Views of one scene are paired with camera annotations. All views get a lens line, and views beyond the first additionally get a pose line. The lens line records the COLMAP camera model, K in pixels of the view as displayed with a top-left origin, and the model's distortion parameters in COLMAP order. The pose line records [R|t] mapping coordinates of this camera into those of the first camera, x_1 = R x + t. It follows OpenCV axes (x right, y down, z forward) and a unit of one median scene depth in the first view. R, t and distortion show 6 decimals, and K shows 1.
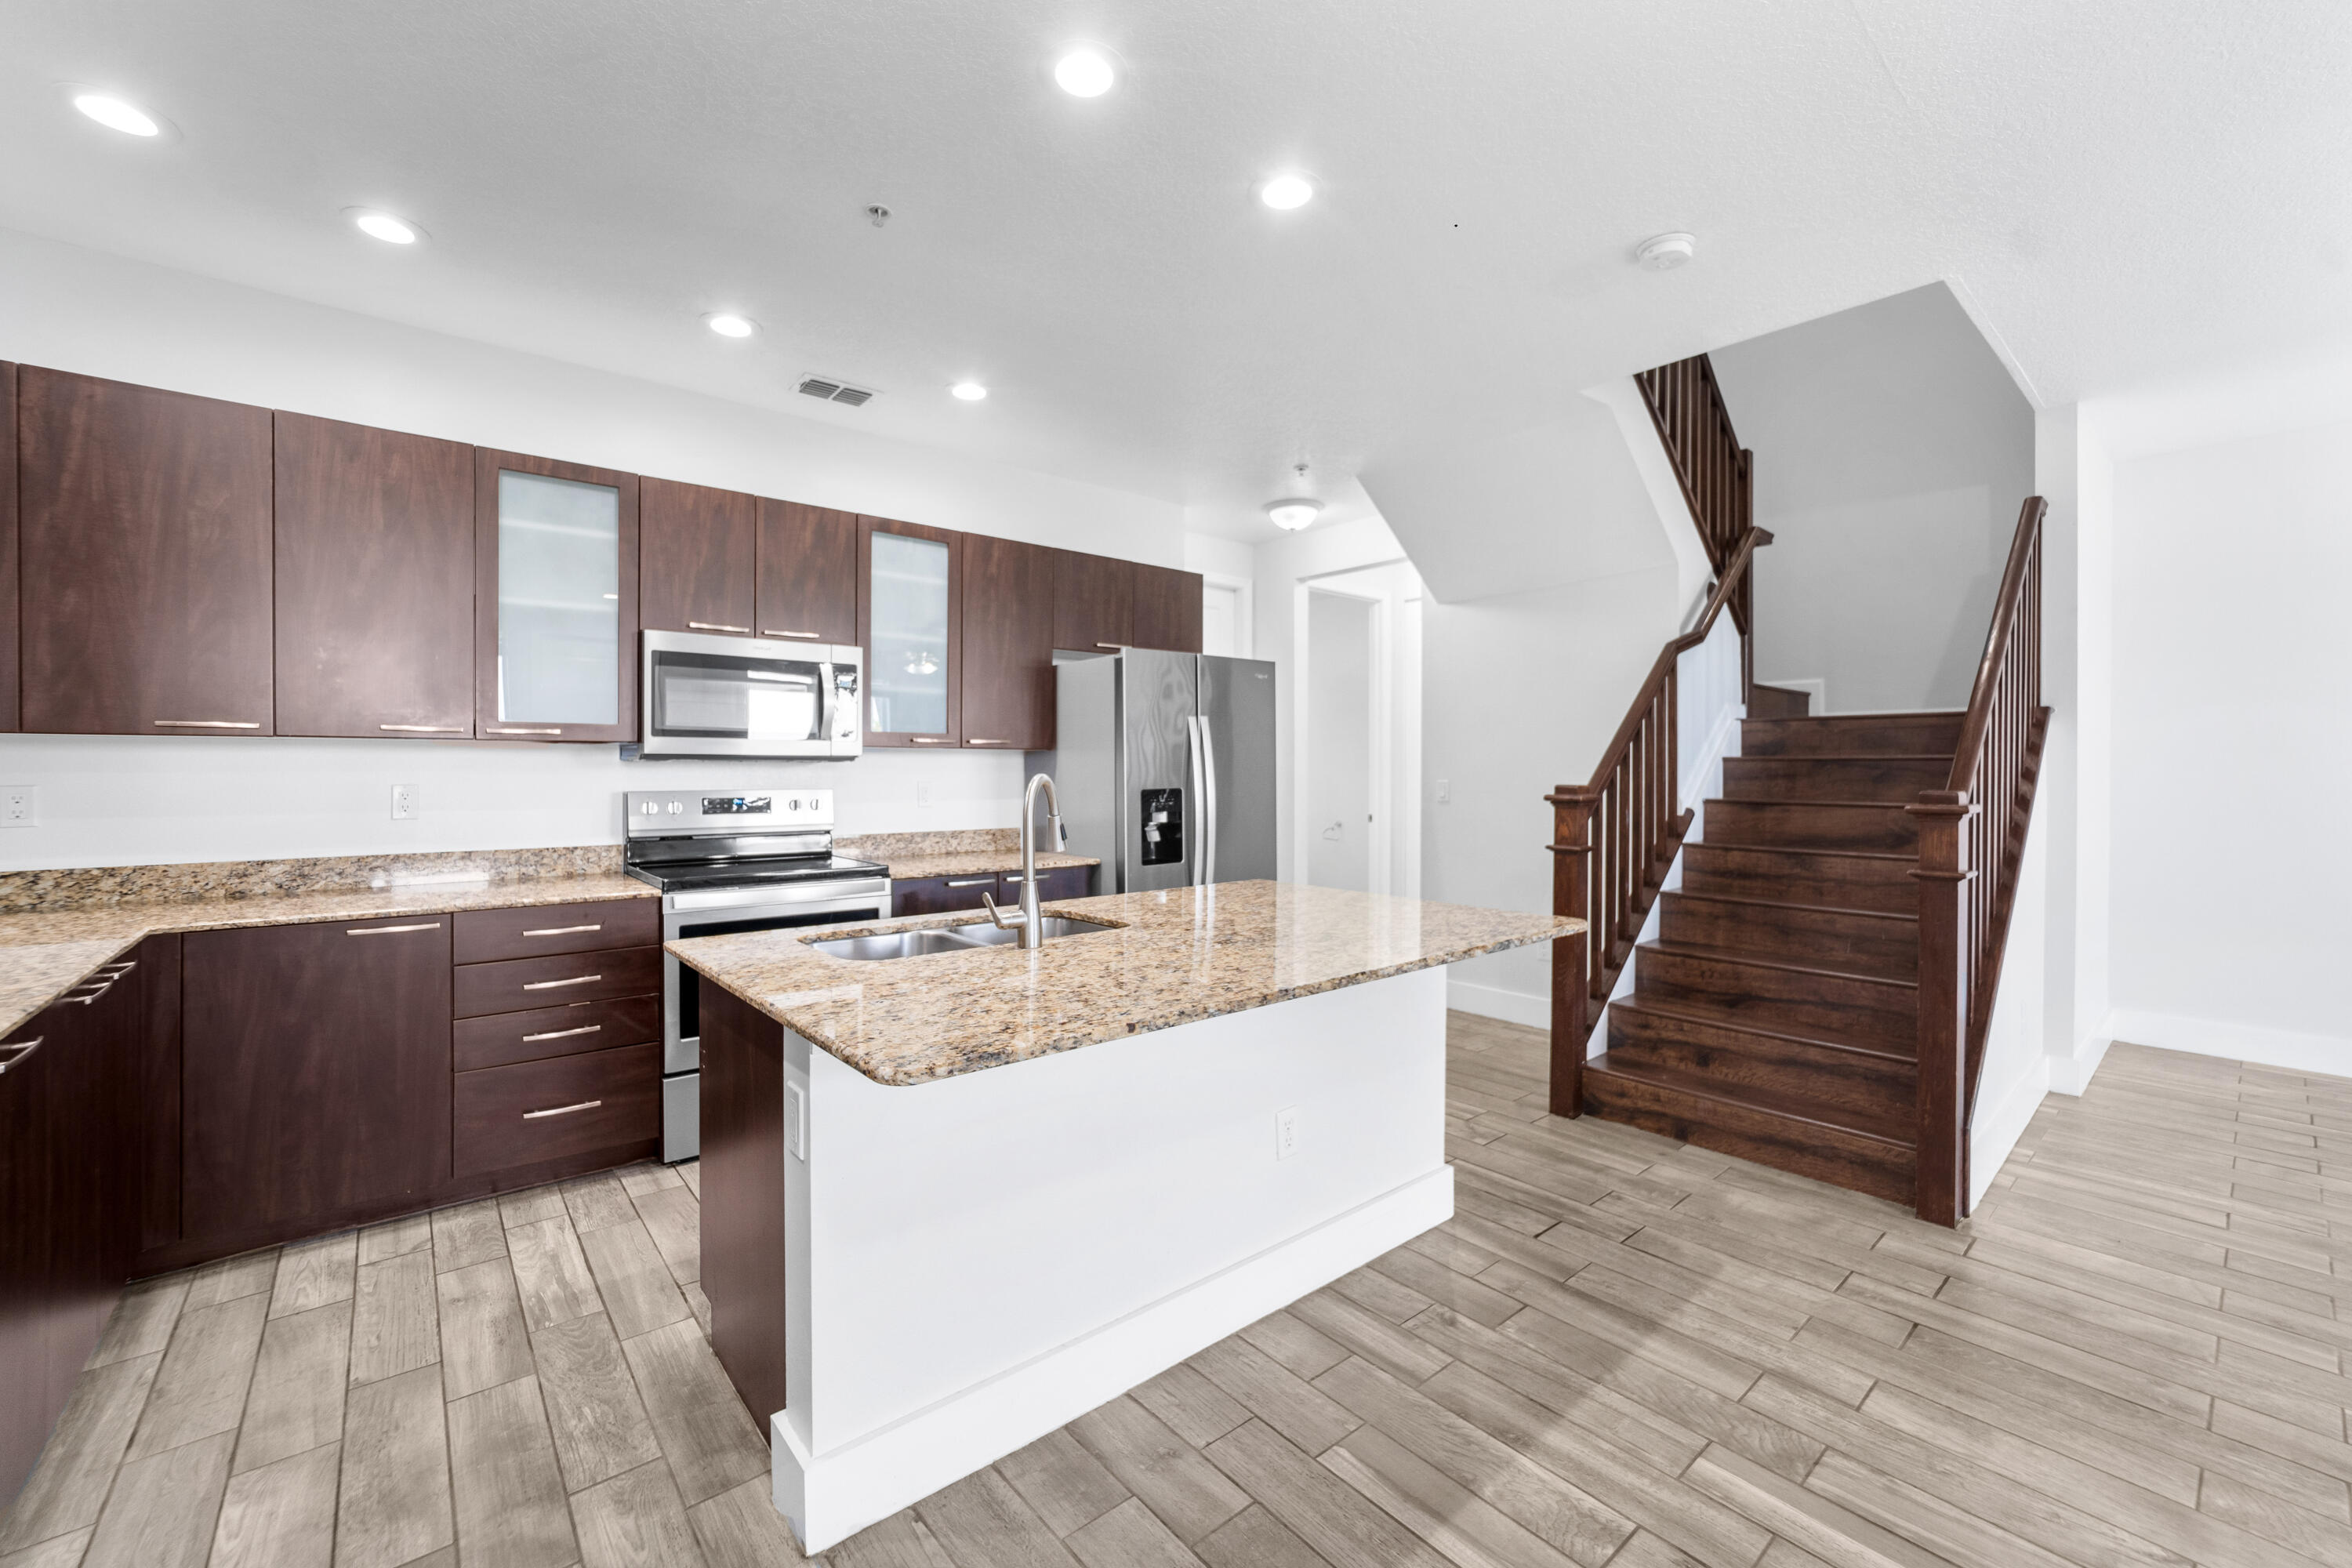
lens RADIAL K [[945.6, 0, 1147.7], [0, 945.6, 772.9], [0, 0, 1]] dist [-0.014288, 0.003560]
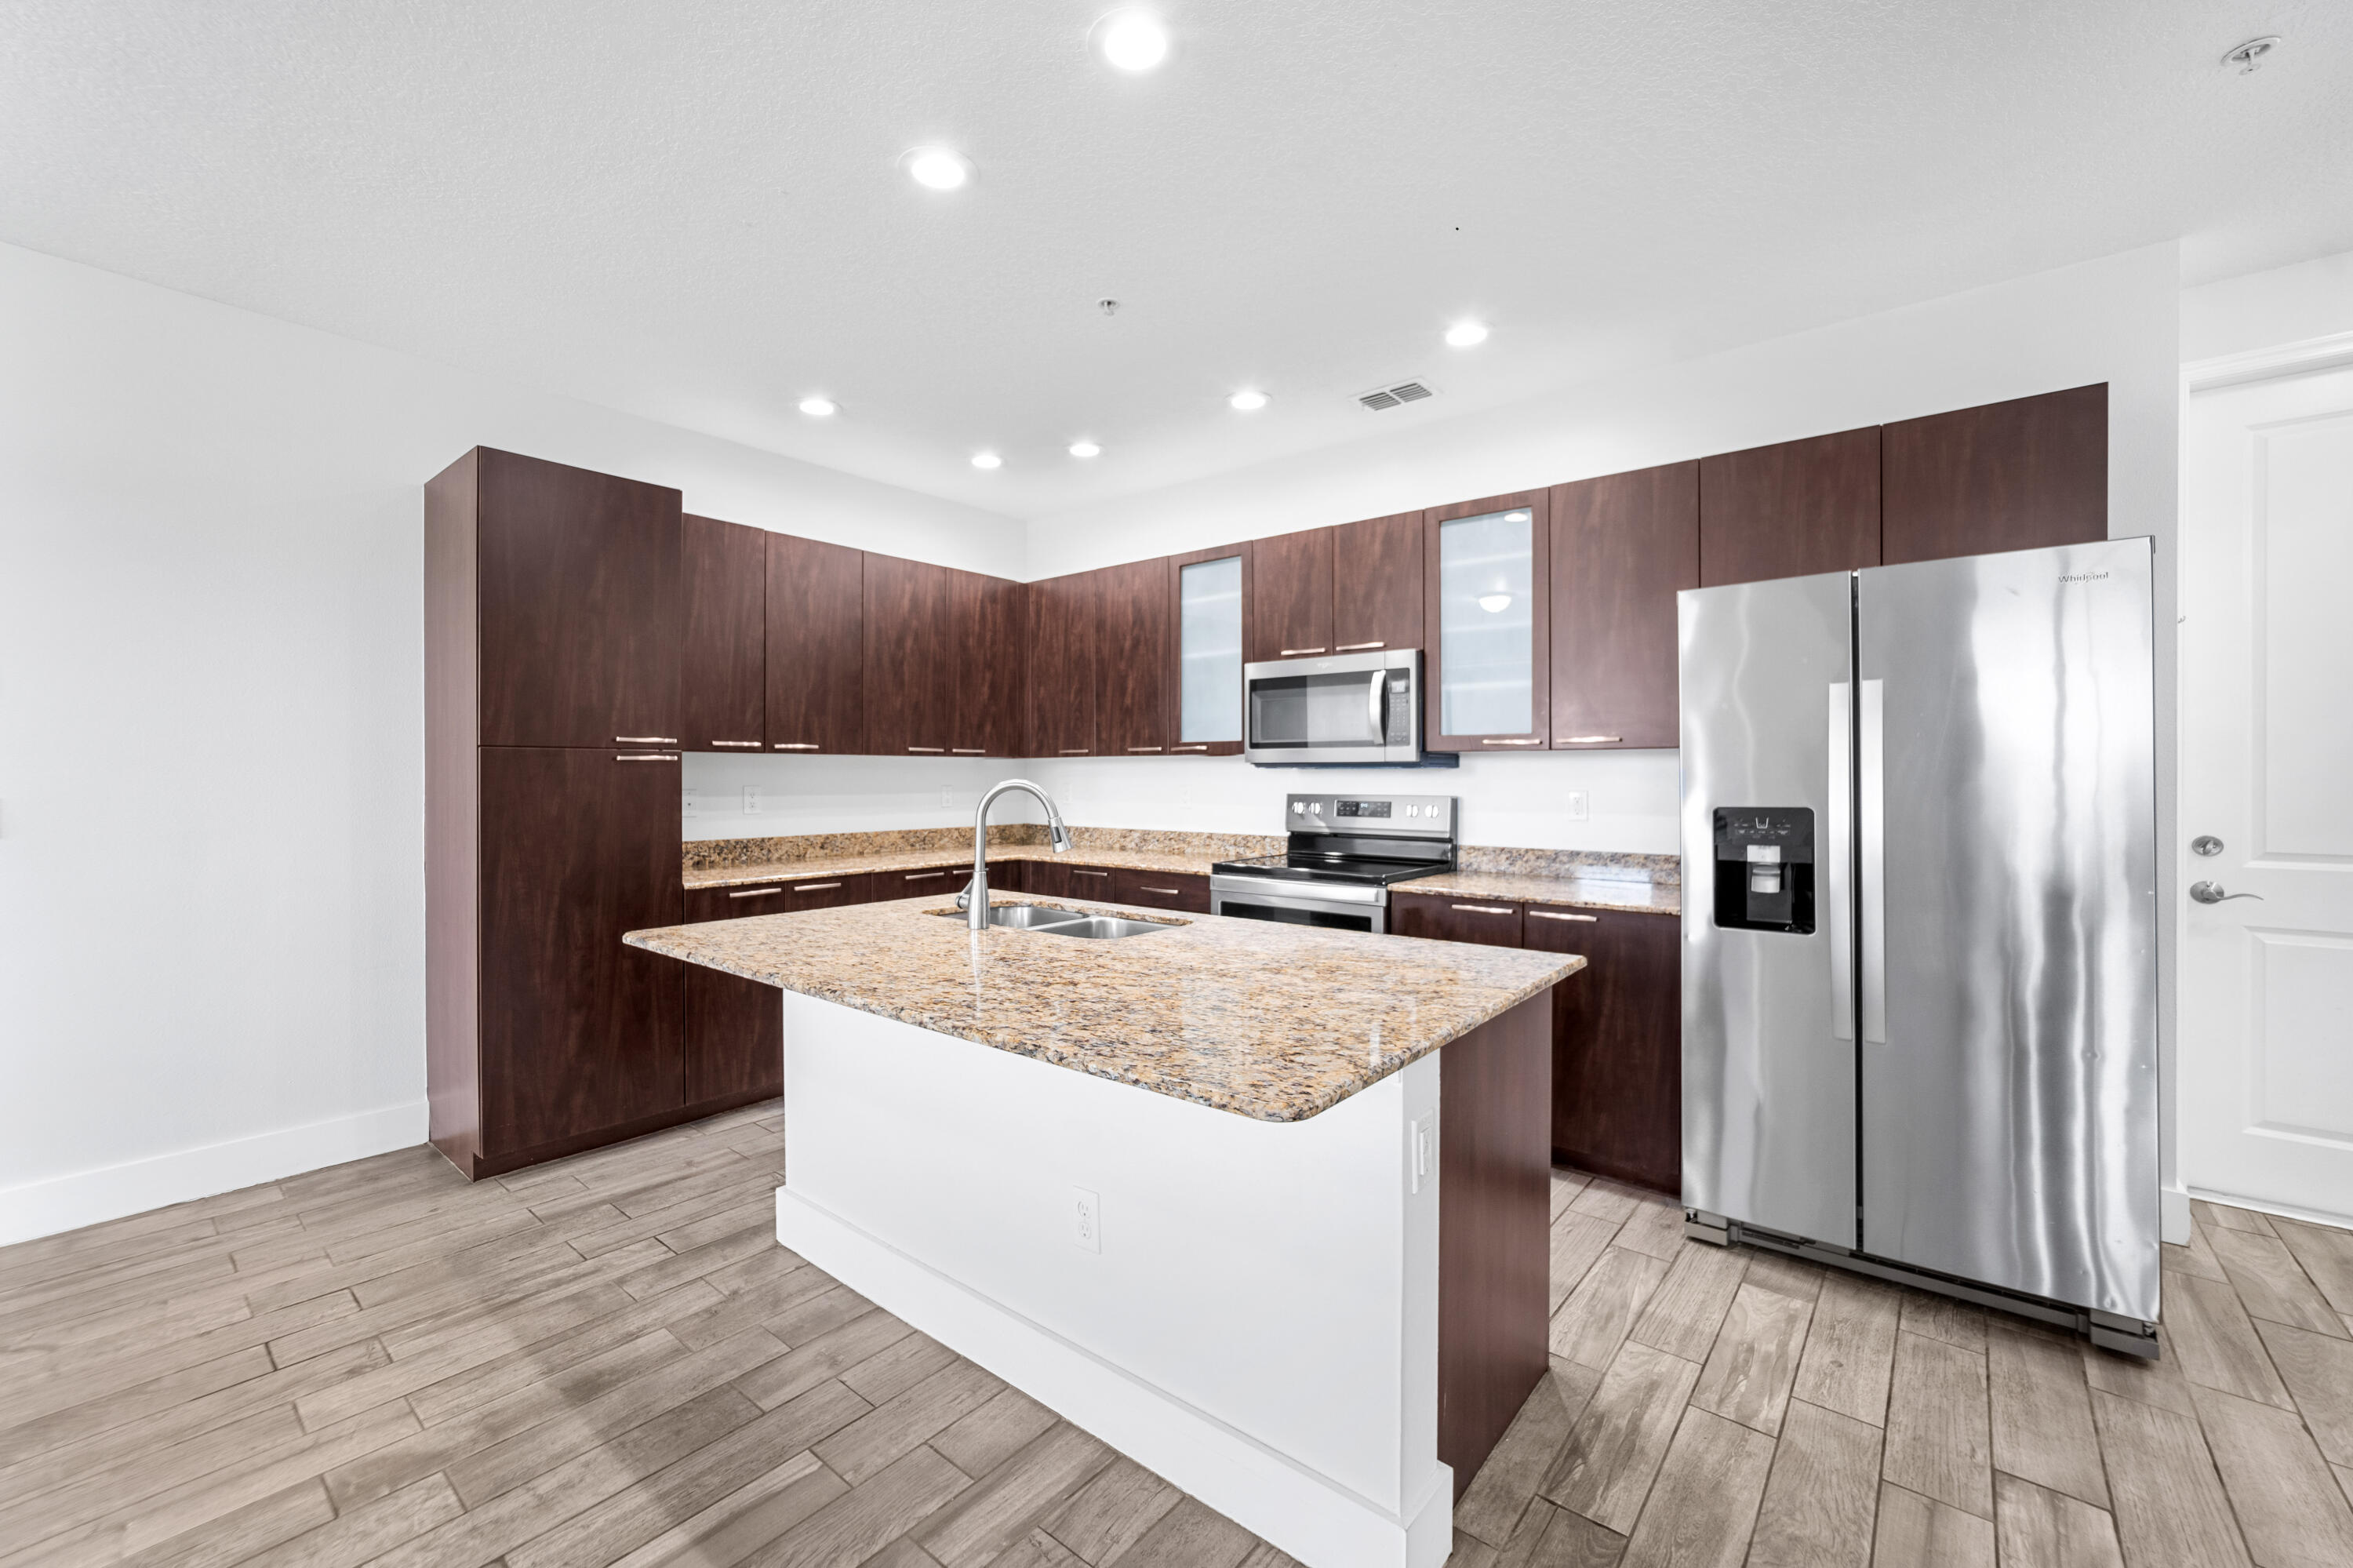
lens RADIAL K [[946.1, 0, 1160.2], [0, 946.1, 784.0], [0, 0, 1]] dist [-0.014288, 0.003560]
pose [[0.191130, 0.007603, -0.981535, 0.665814], [-0.005766, 0.999961, 0.006623, -0.000256], [0.981548, 0.004393, 0.191167, 0.629477]]
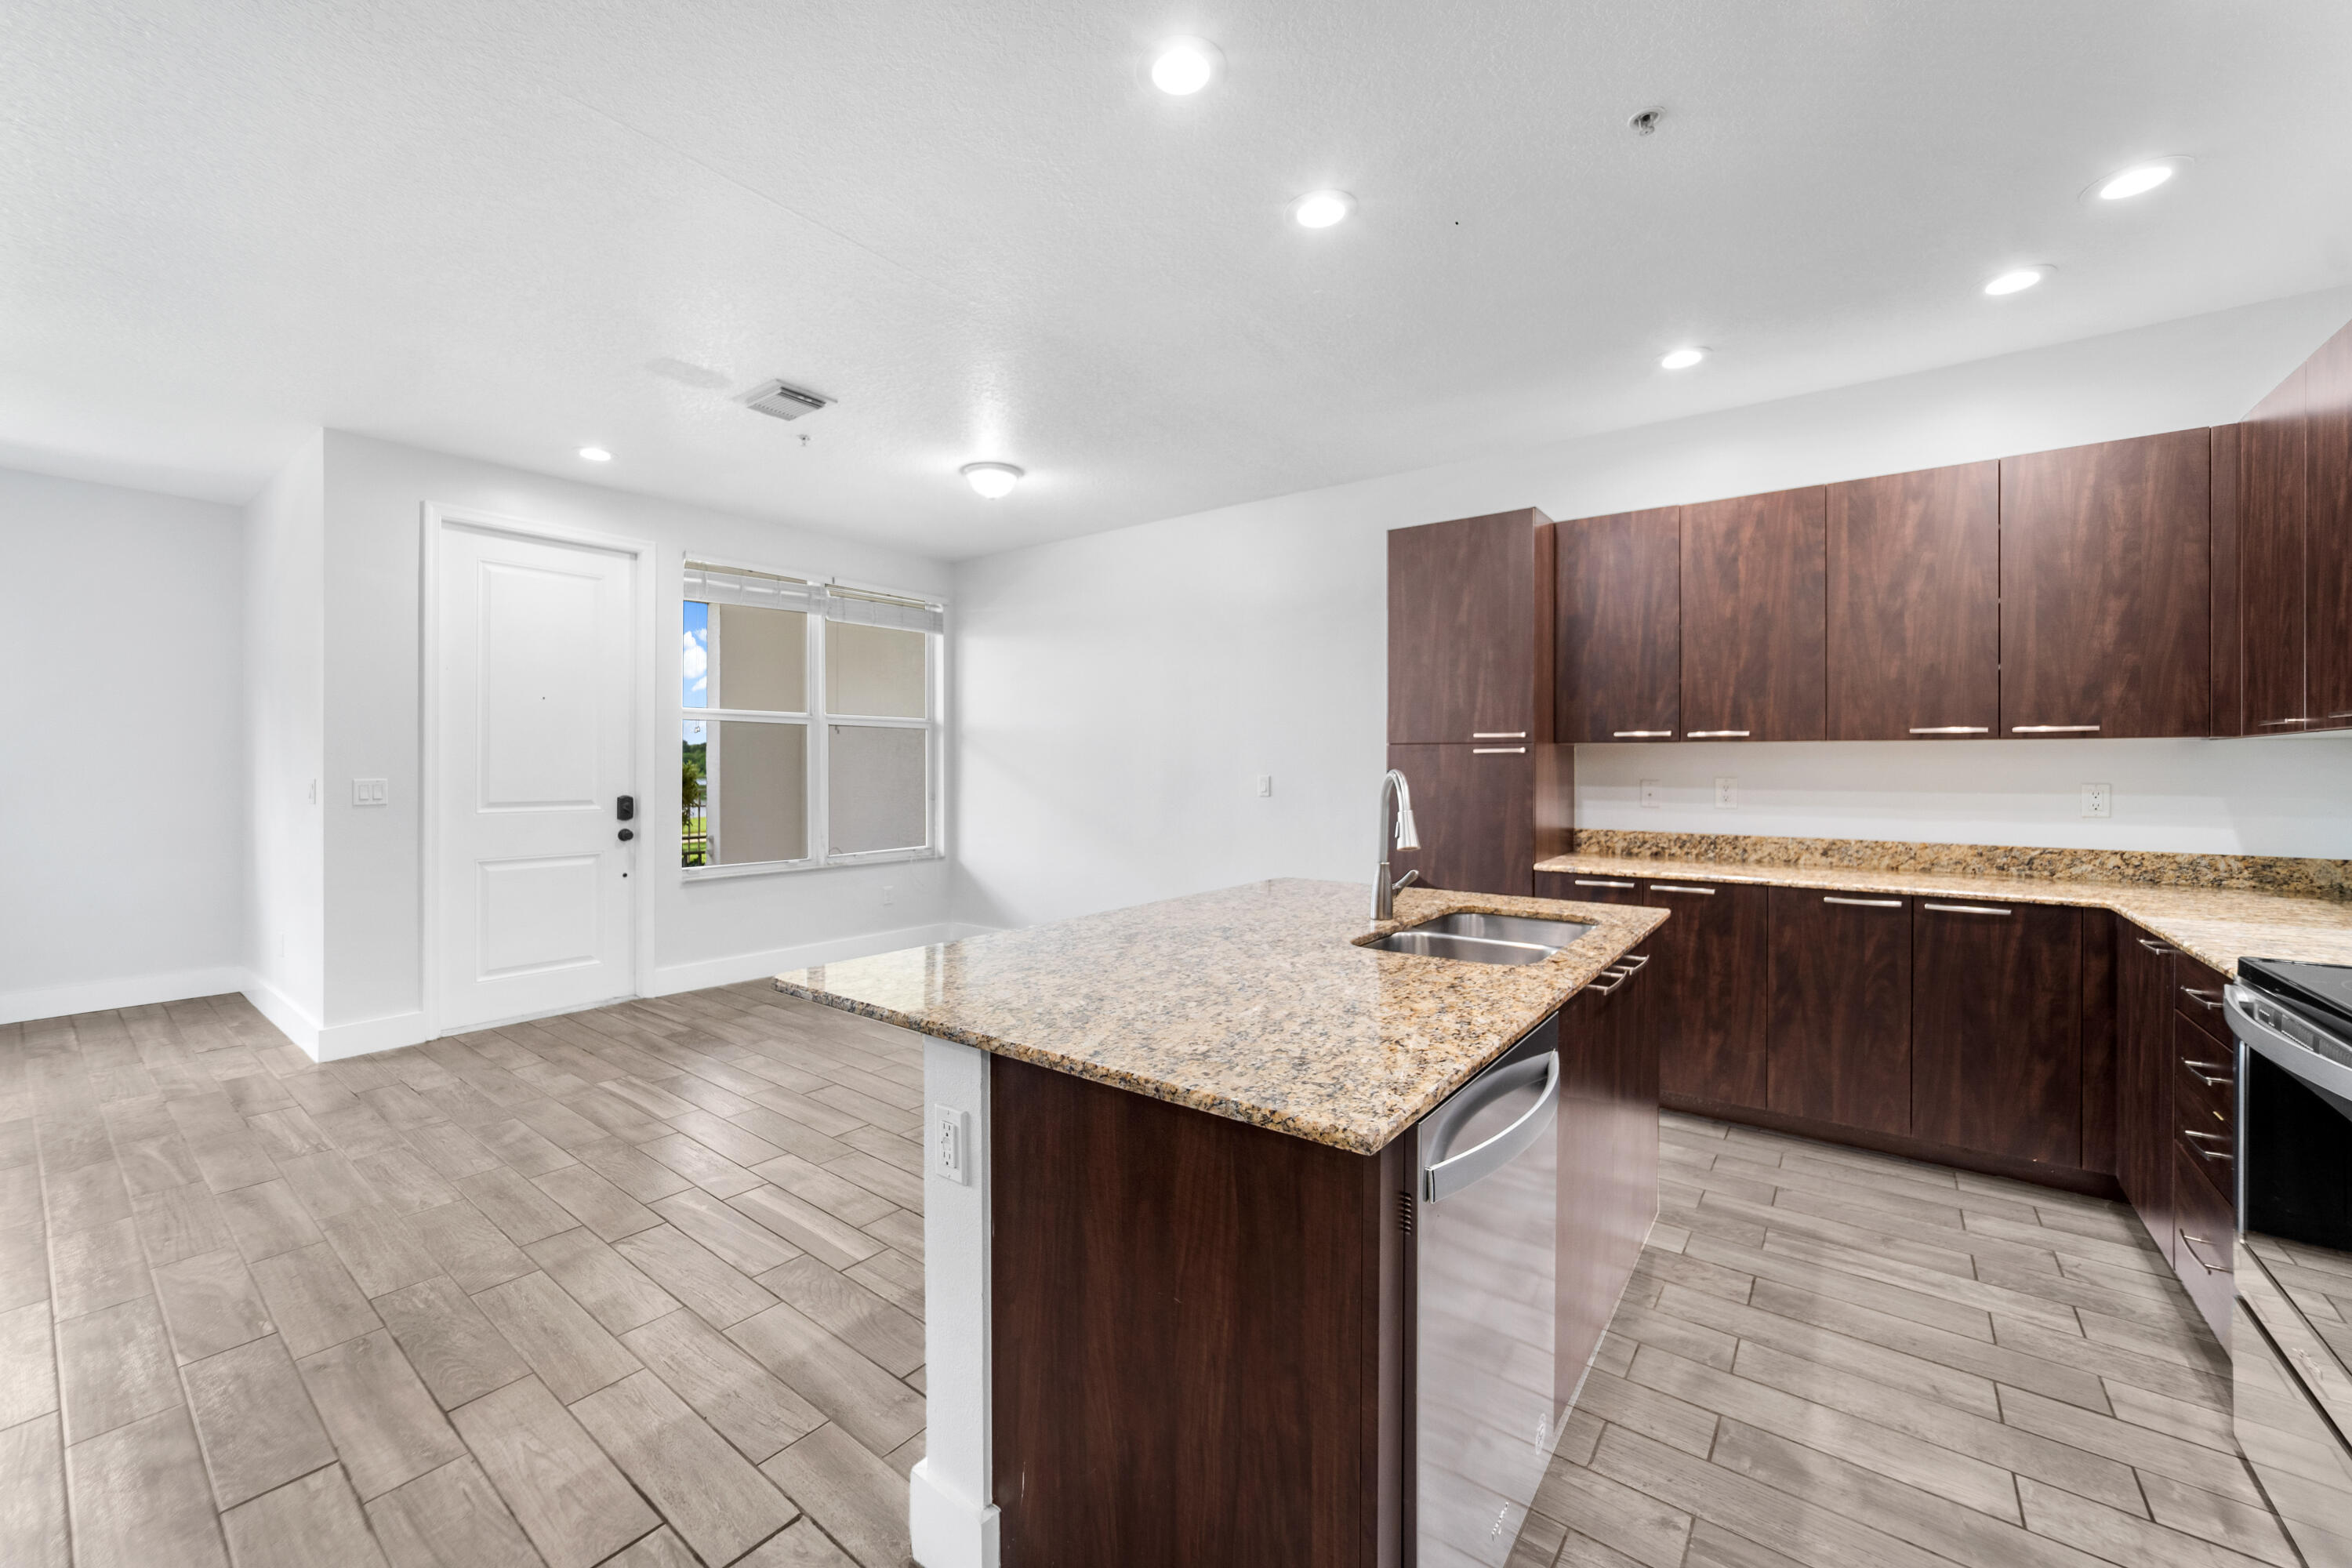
lens RADIAL K [[923.1, 0, 1162.1], [0, 923.1, 765.7], [0, 0, 1]] dist [-0.013923, 0.006217]
pose [[-0.974363, -0.002397, -0.224968, 0.247573], [-0.004209, 0.999962, 0.007572, -0.006604], [0.224941, 0.008324, -0.974337, 1.286355]]
